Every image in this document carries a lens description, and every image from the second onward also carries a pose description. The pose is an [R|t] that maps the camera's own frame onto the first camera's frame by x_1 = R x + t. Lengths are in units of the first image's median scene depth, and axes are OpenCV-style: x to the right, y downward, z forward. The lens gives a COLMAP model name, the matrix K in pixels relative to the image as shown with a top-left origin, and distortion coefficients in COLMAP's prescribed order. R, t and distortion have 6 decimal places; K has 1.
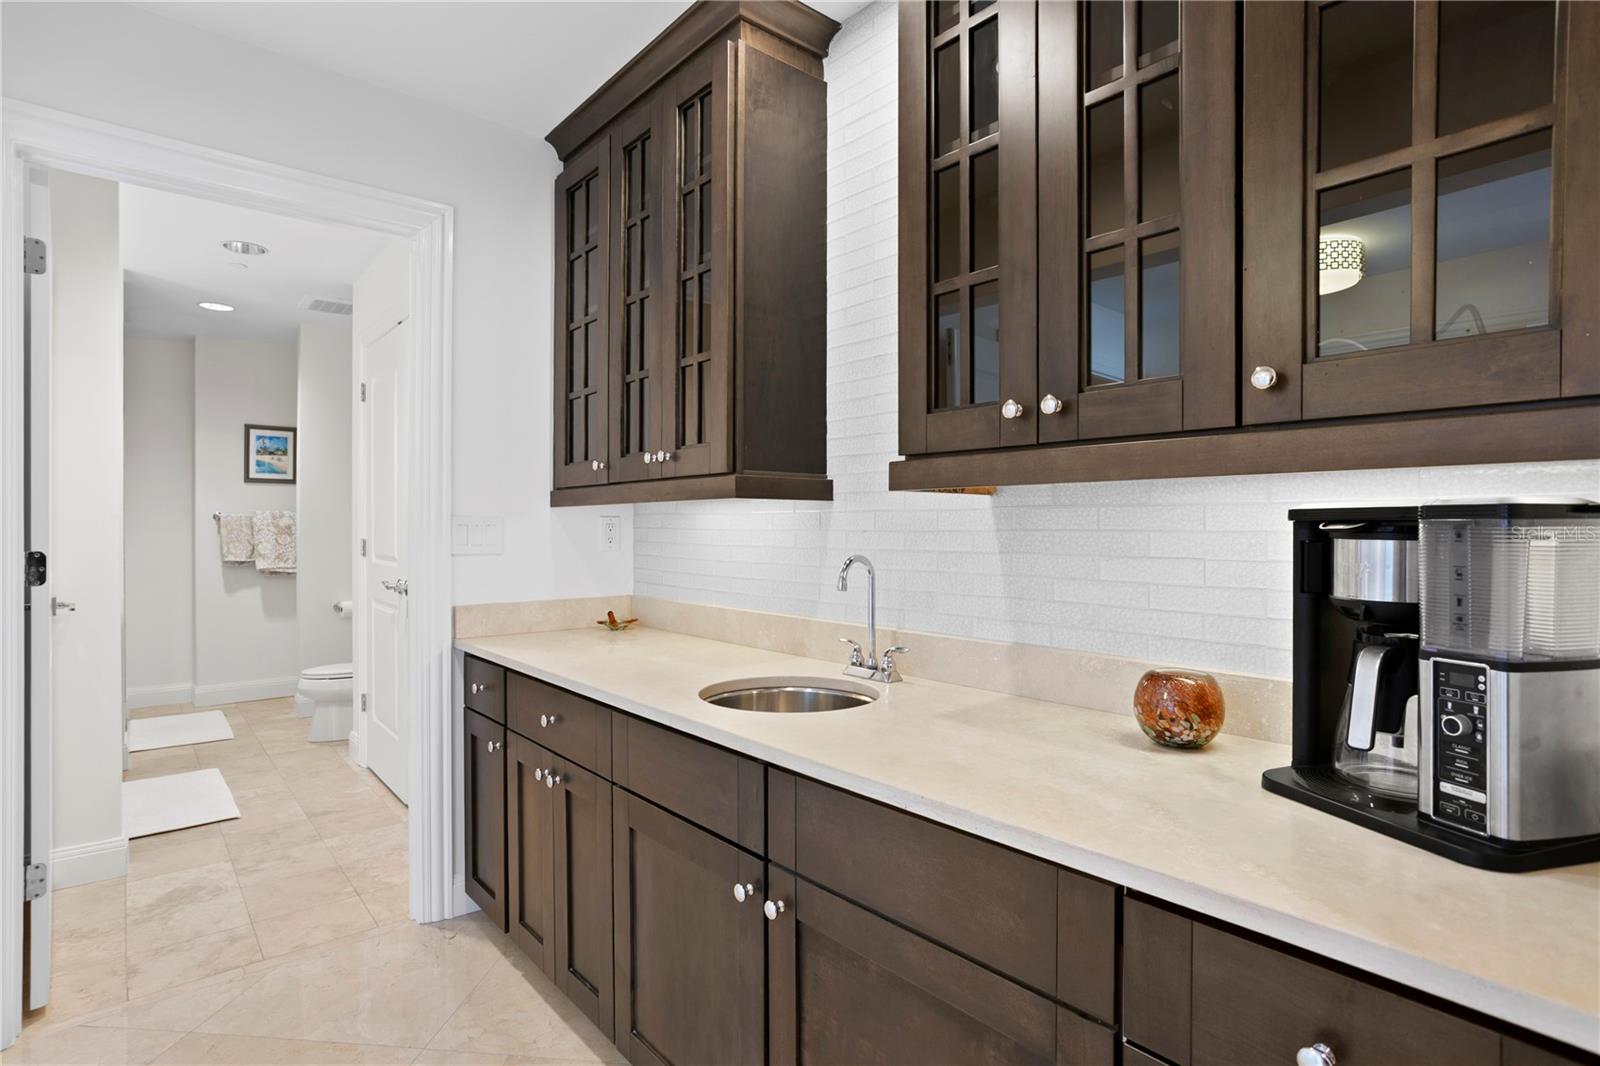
lens RADIAL K [[796.4, 0, 800.0], [0, 796.4, 533.0], [0, 0, 1]] dist [-0.013286, 0.000908]
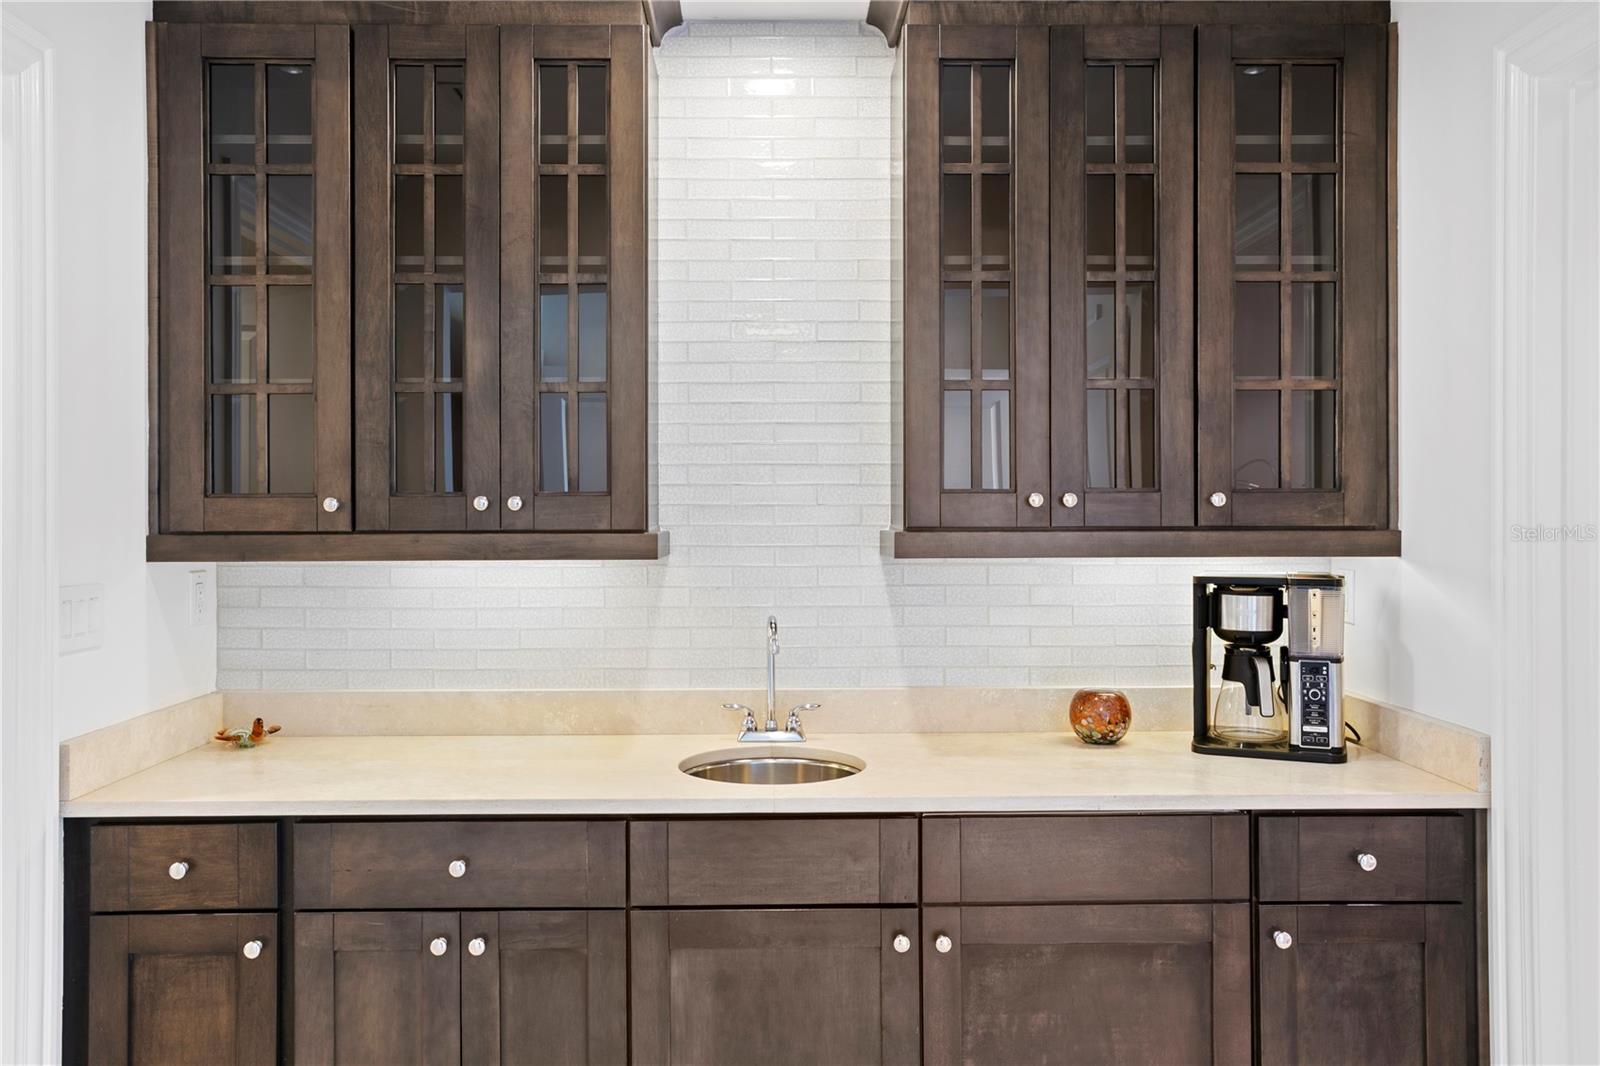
lens RADIAL K [[1102.8, 0, 800.0], [0, 1102.8, 533.0], [0, 0, 1]] dist [0.005386, 0.000207]
pose [[0.651688, -0.008693, 0.758438, -1.451563], [0.009694, 0.999948, 0.003131, -0.121174], [-0.758425, 0.005312, 0.651738, 0.144922]]
